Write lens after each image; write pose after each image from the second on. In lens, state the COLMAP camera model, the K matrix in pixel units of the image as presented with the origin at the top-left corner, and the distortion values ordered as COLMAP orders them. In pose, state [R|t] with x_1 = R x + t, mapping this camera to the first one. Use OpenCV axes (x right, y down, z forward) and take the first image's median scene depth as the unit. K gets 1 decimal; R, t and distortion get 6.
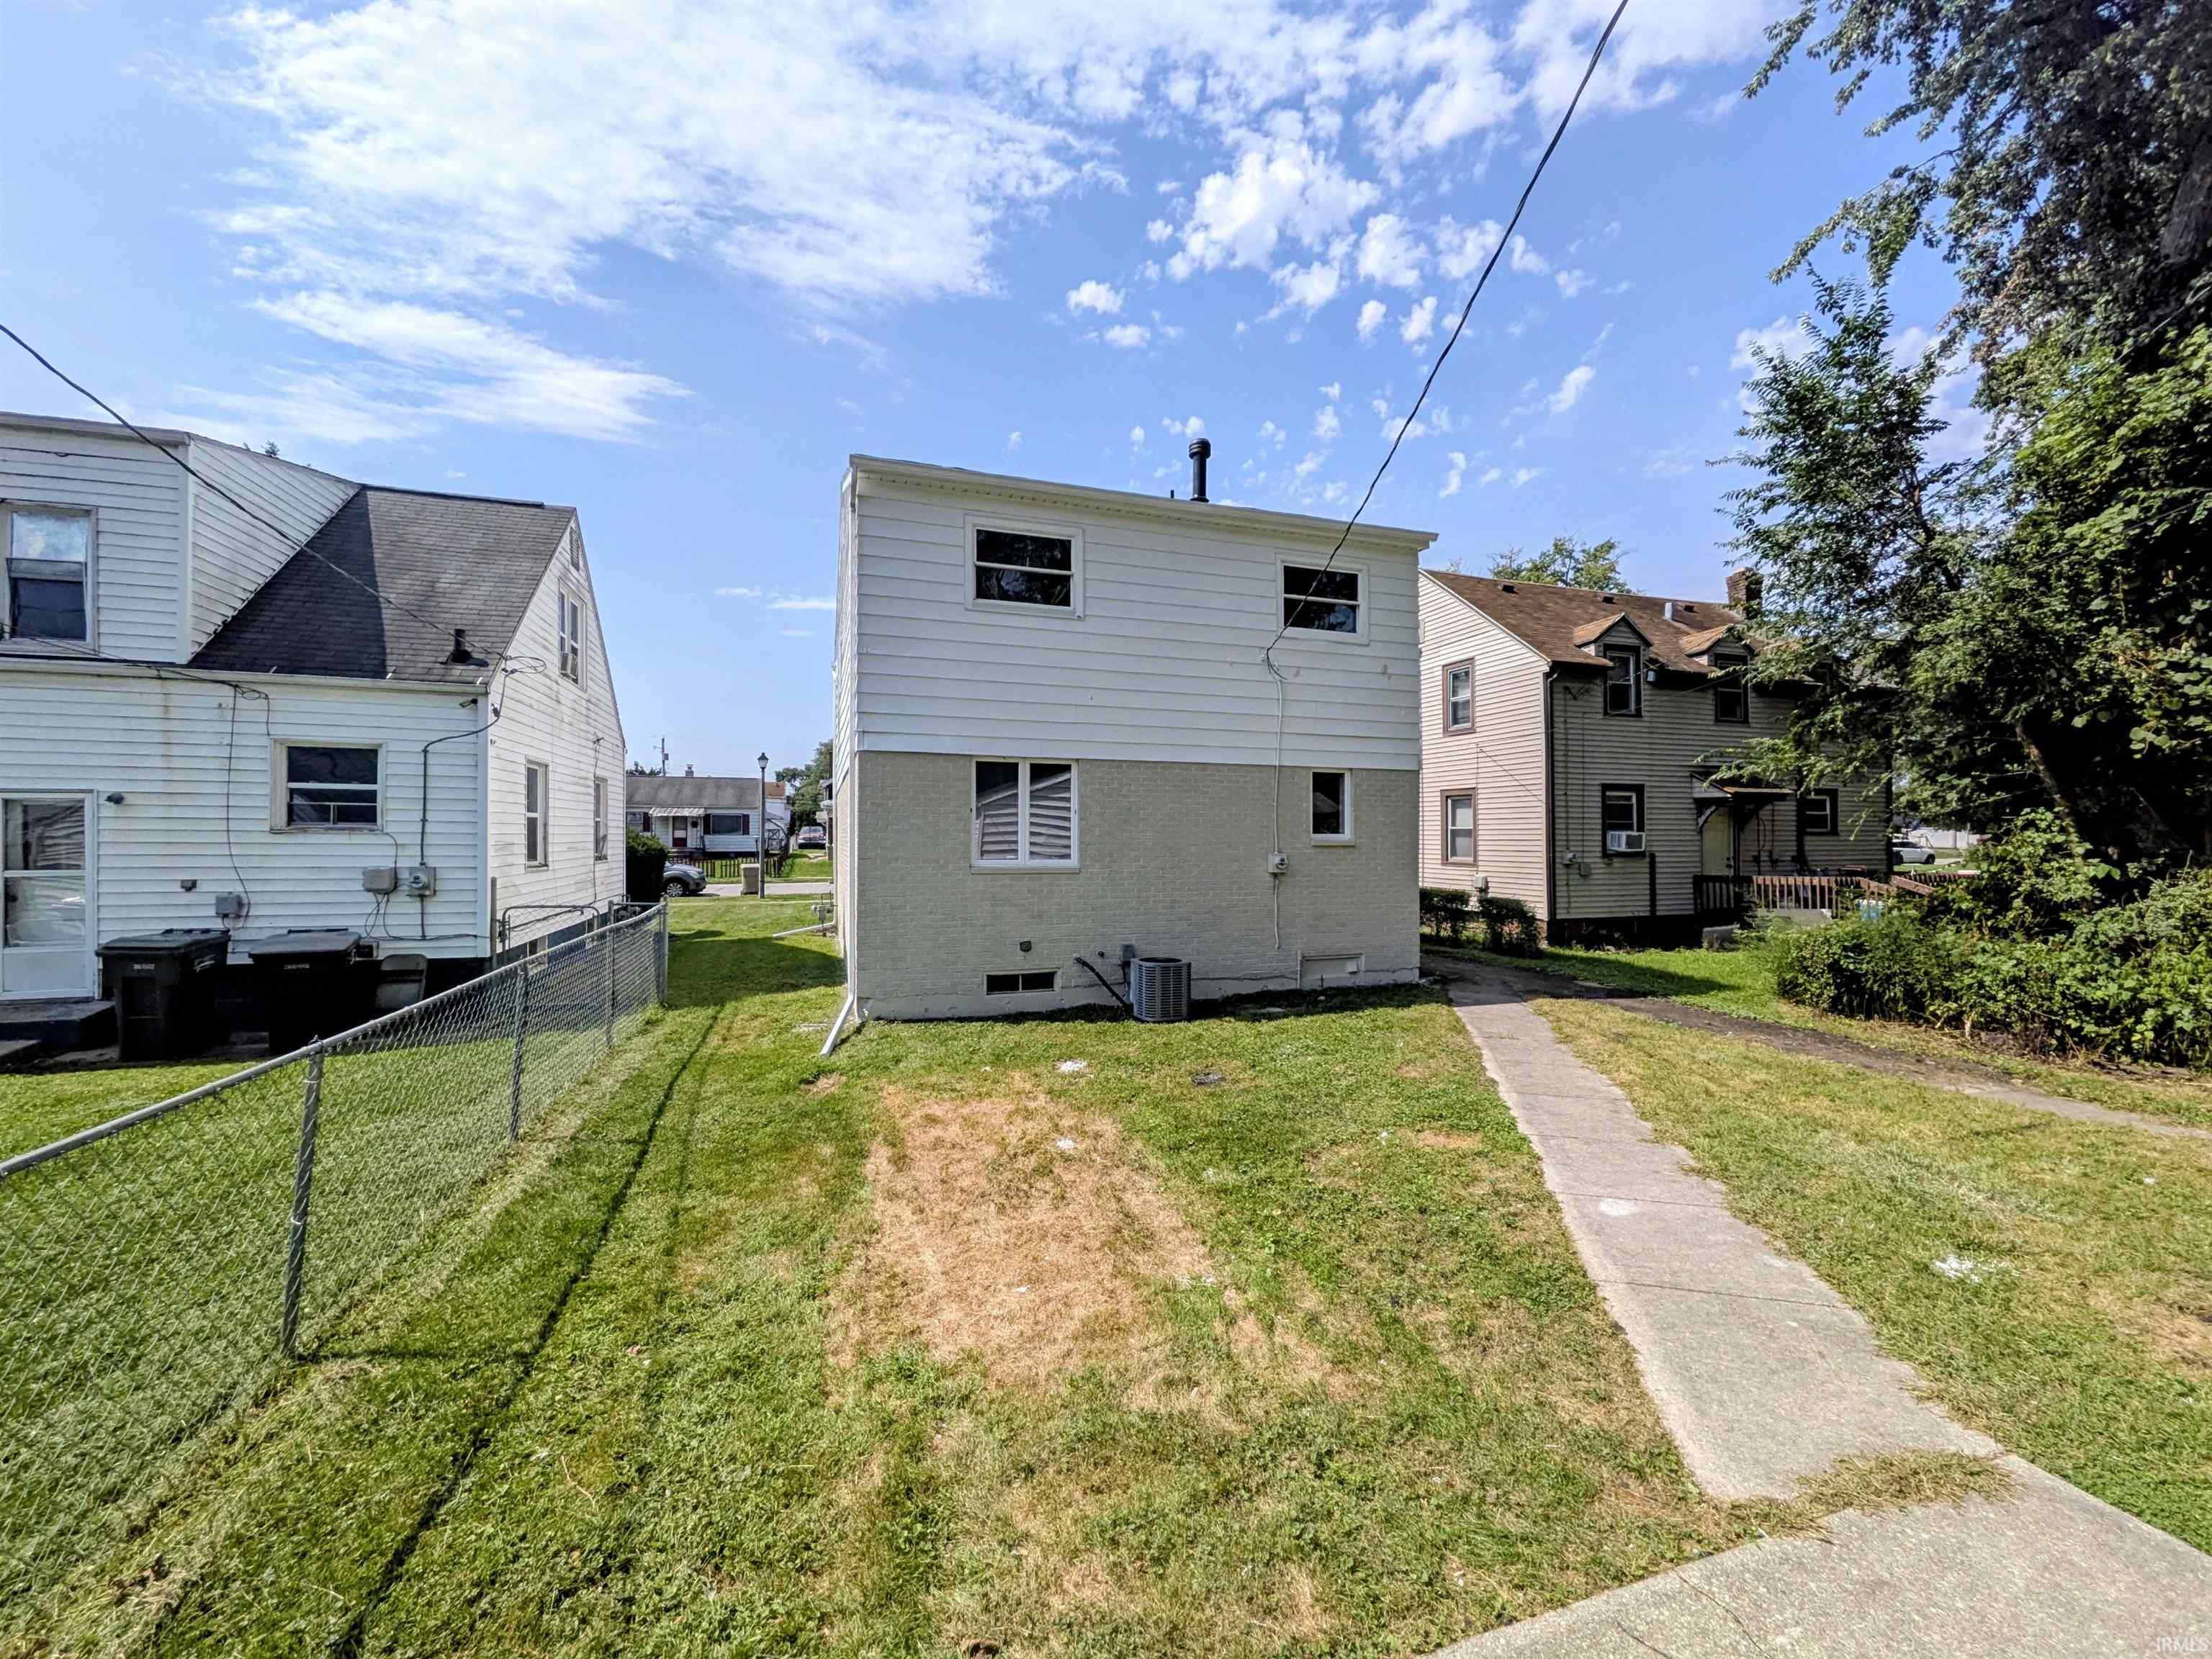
lens RADIAL K [[880.8, 0, 1098.1], [0, 880.8, 831.8], [0, 0, 1]] dist [0.006039, -0.001349]
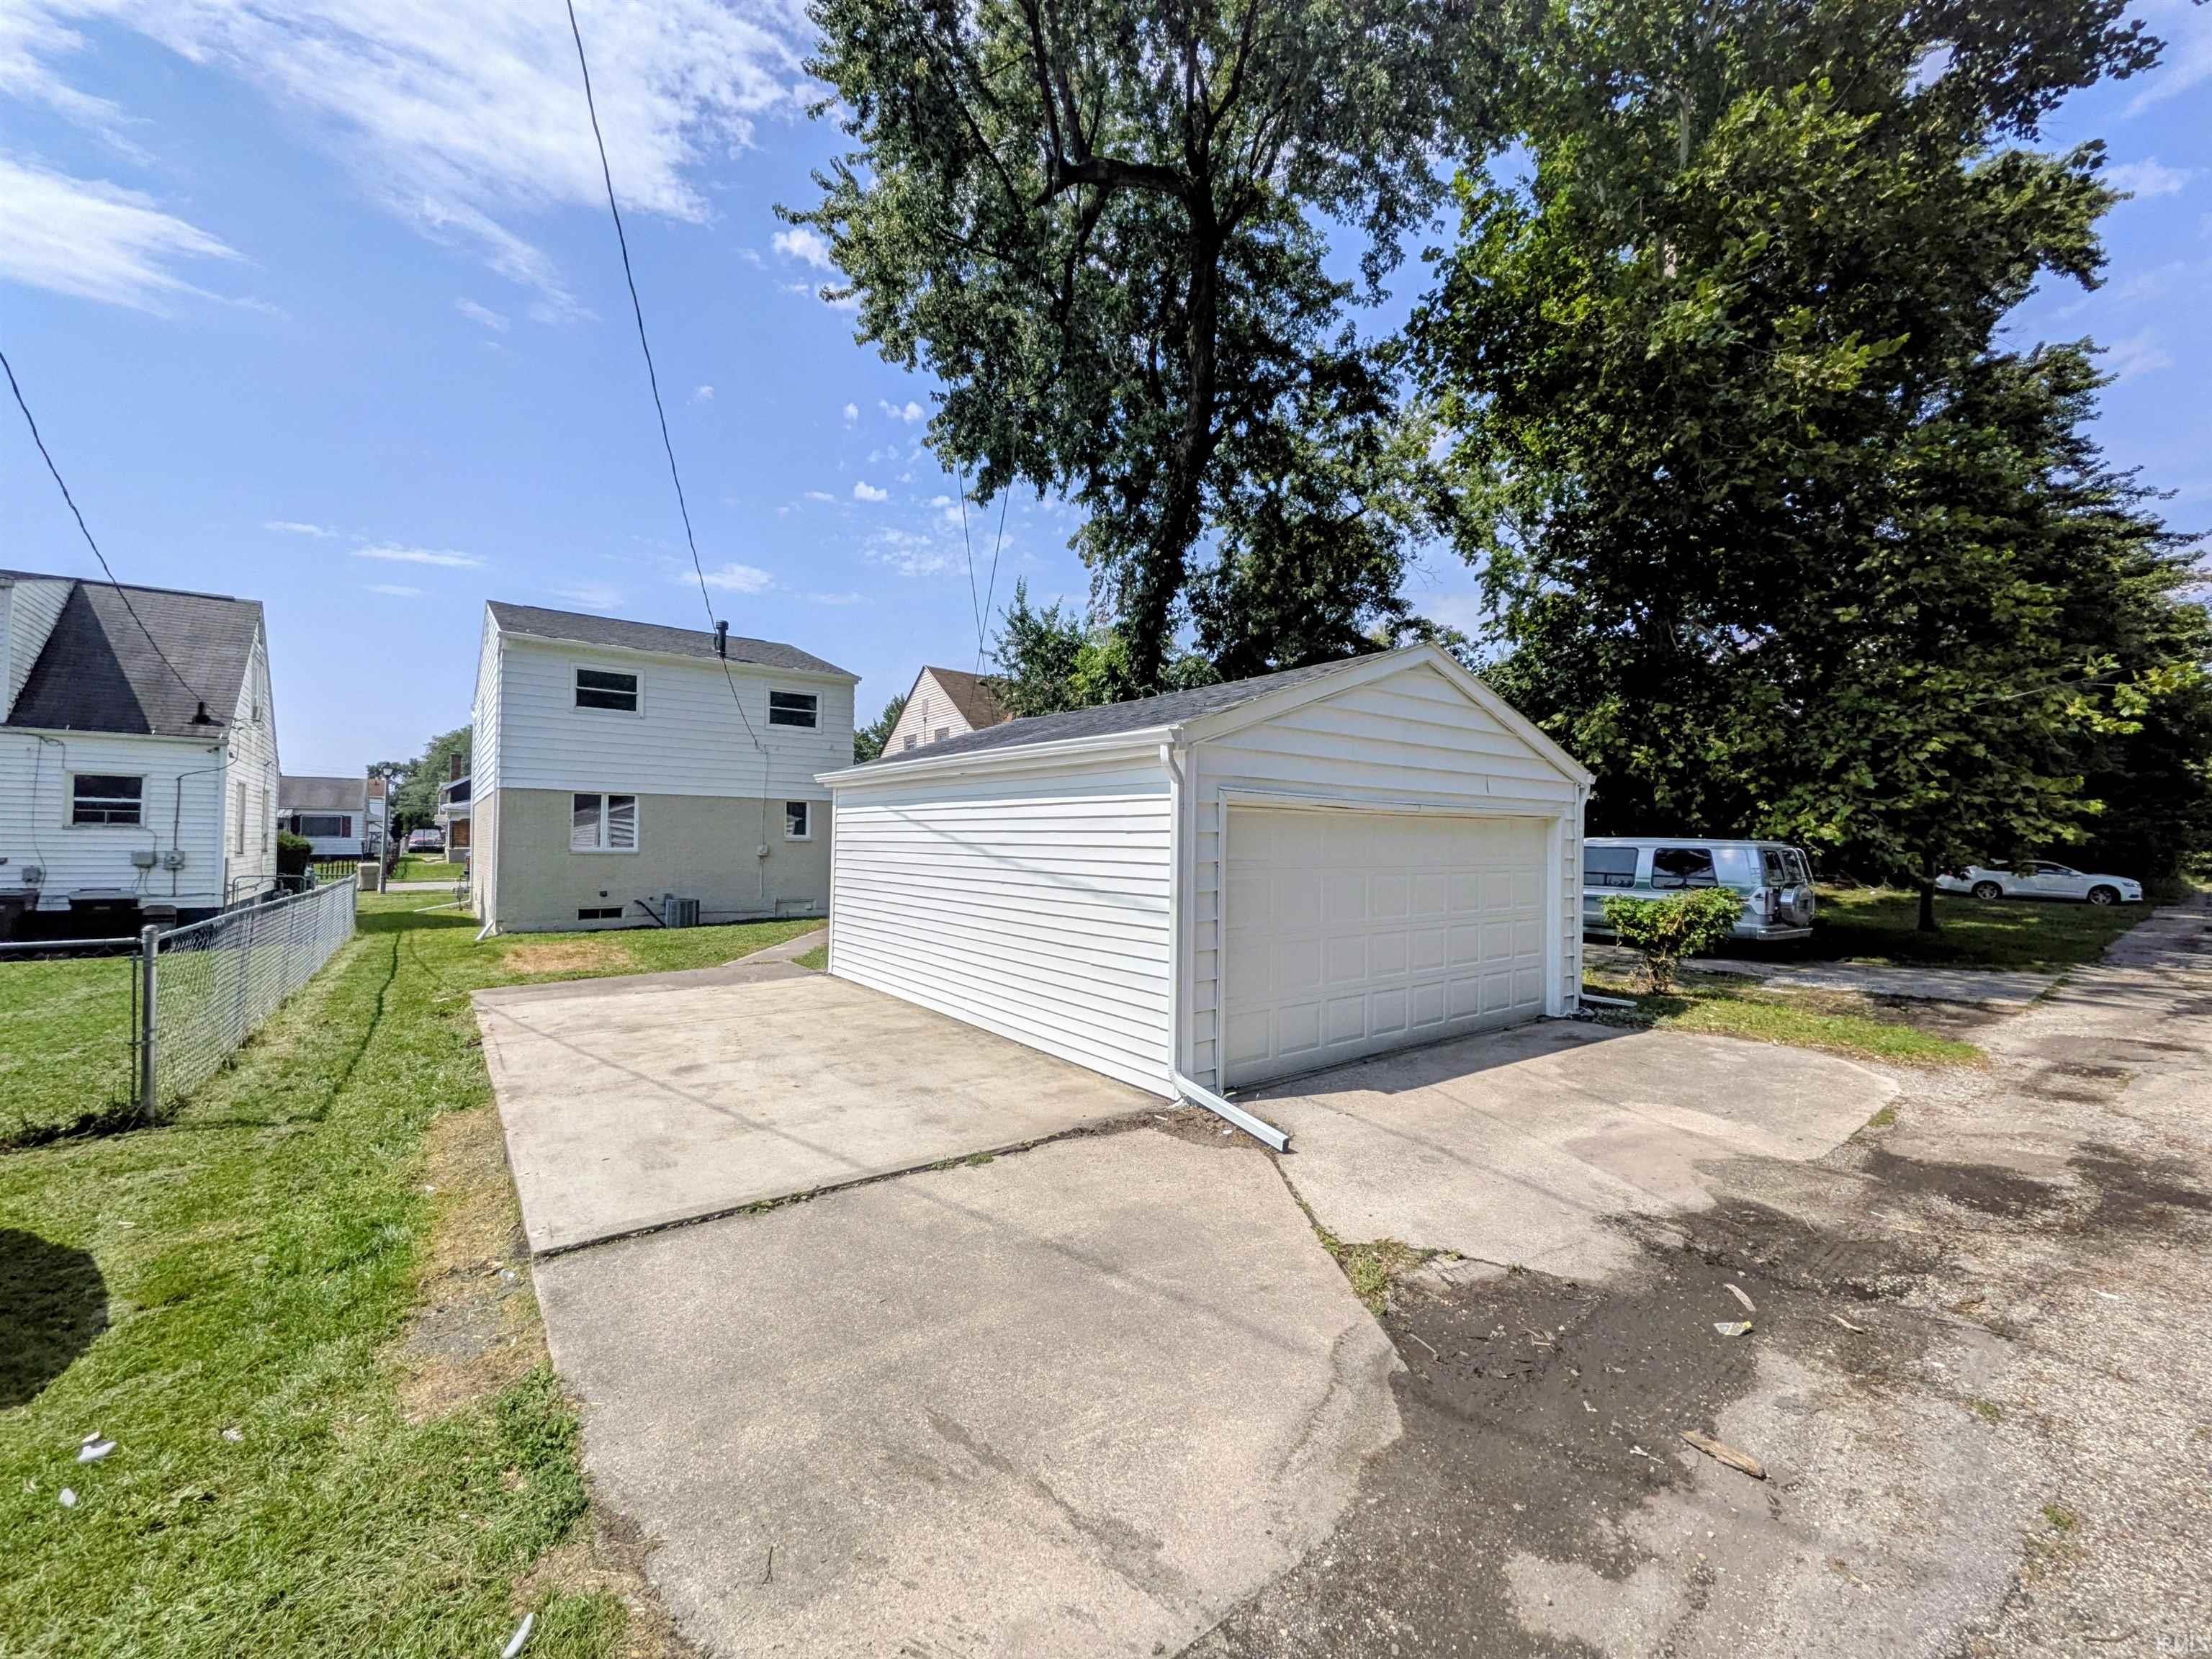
lens RADIAL K [[880.8, 0, 1122.6], [0, 880.8, 817.6], [0, 0, 1]] dist [0.006039, -0.001349]
pose [[0.934336, 0.014389, 0.356102, 0.266474], [-0.005404, 0.999642, -0.026214, 0.011749], [-0.356352, 0.022568, 0.934079, -1.097116]]
